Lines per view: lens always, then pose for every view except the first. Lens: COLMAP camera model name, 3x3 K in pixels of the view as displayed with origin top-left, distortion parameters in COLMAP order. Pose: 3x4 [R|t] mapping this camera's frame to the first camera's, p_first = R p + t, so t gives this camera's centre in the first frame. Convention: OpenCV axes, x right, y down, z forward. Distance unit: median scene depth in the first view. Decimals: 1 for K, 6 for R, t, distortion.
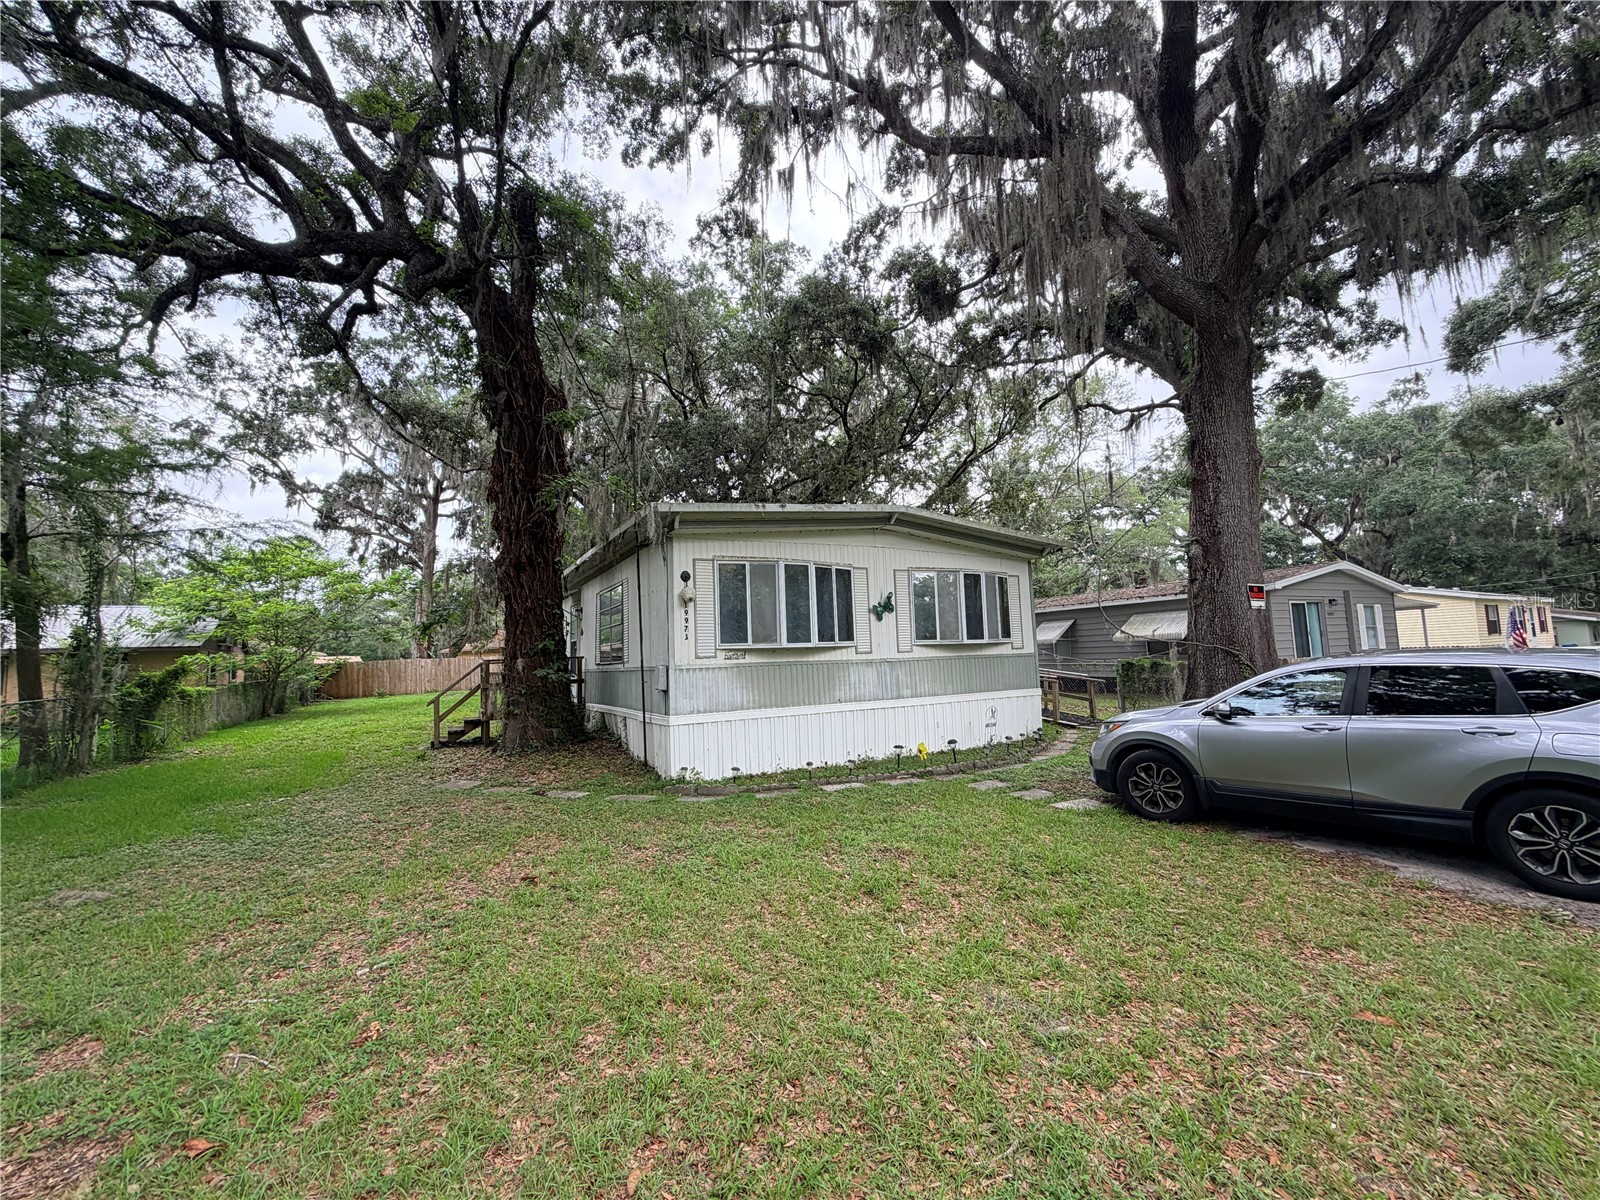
lens RADIAL K [[633.8, 0, 797.3], [0, 633.8, 603.3], [0, 0, 1]] dist [0.000507, 0.000014]
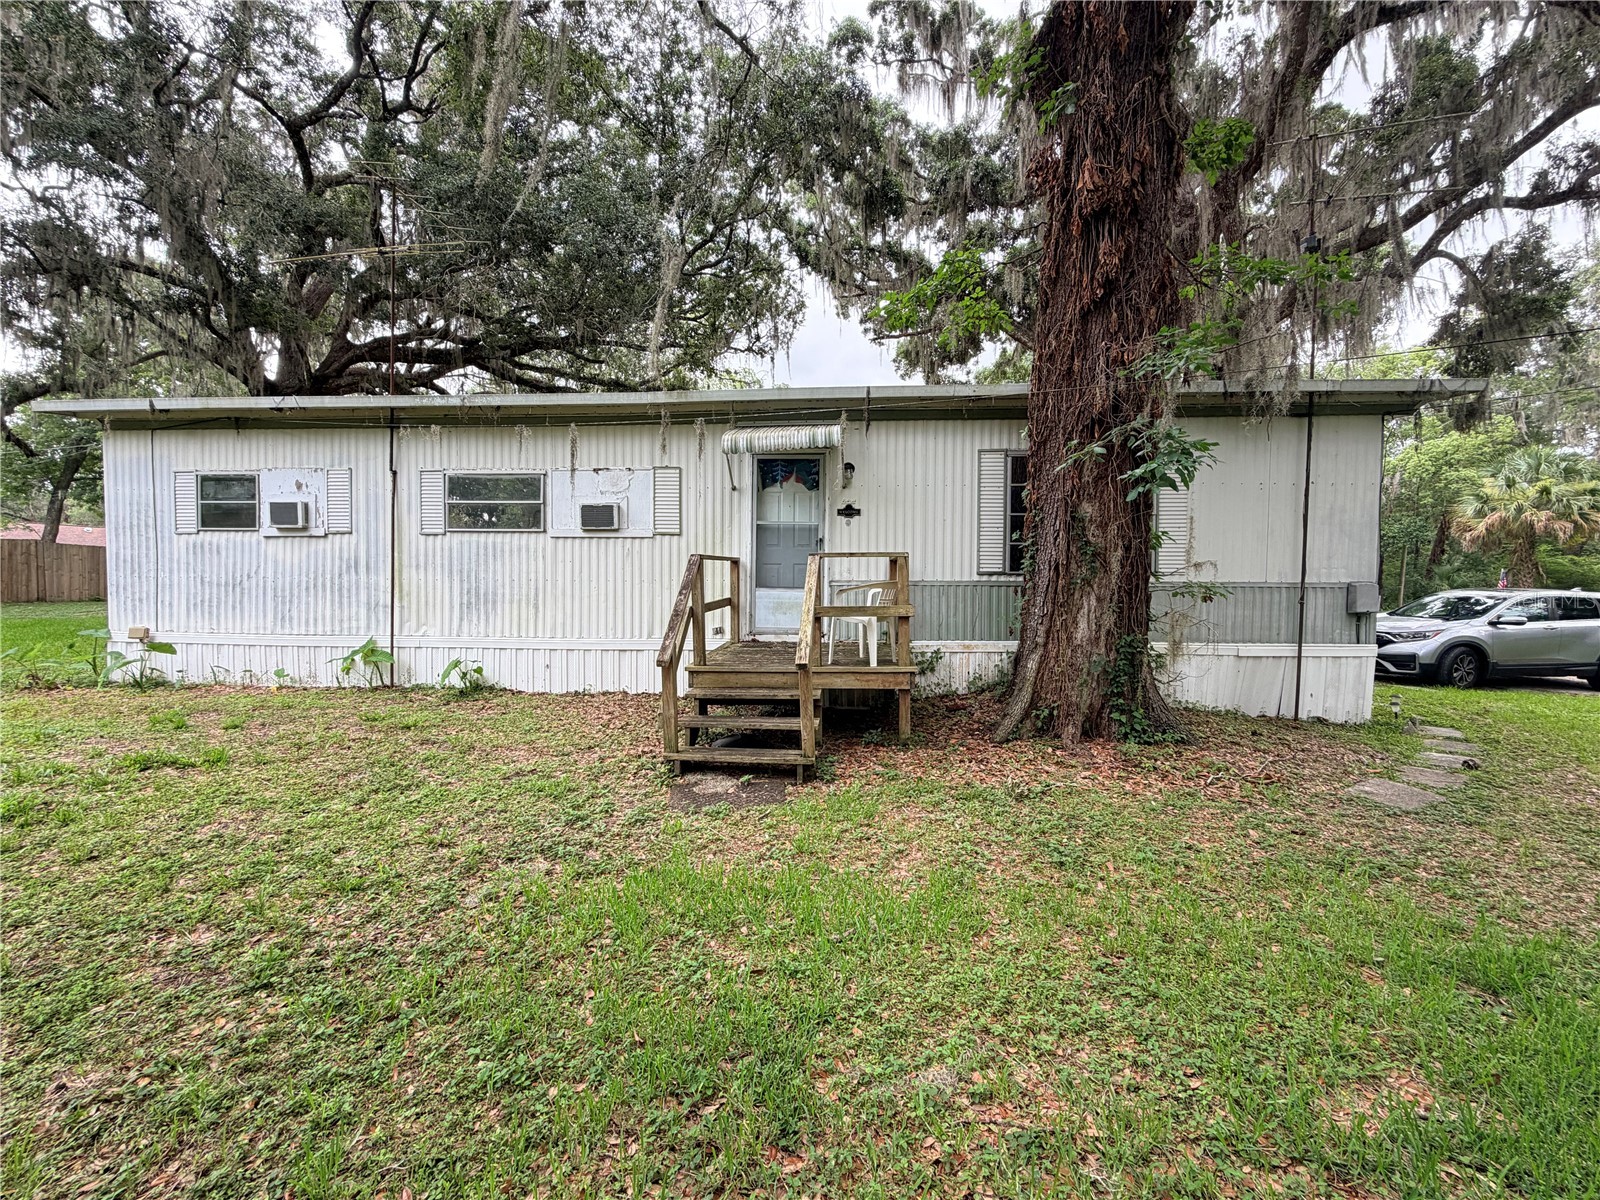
lens RADIAL K [[622.9, 0, 800.0], [0, 622.9, 600.0], [0, 0, 1]] dist [0.001457, 0.000069]
pose [[0.544309, 0.012076, 0.838798, -0.819684], [-0.102154, 0.993409, 0.051987, 0.099084], [-0.832642, -0.113984, 0.541955, 0.761695]]
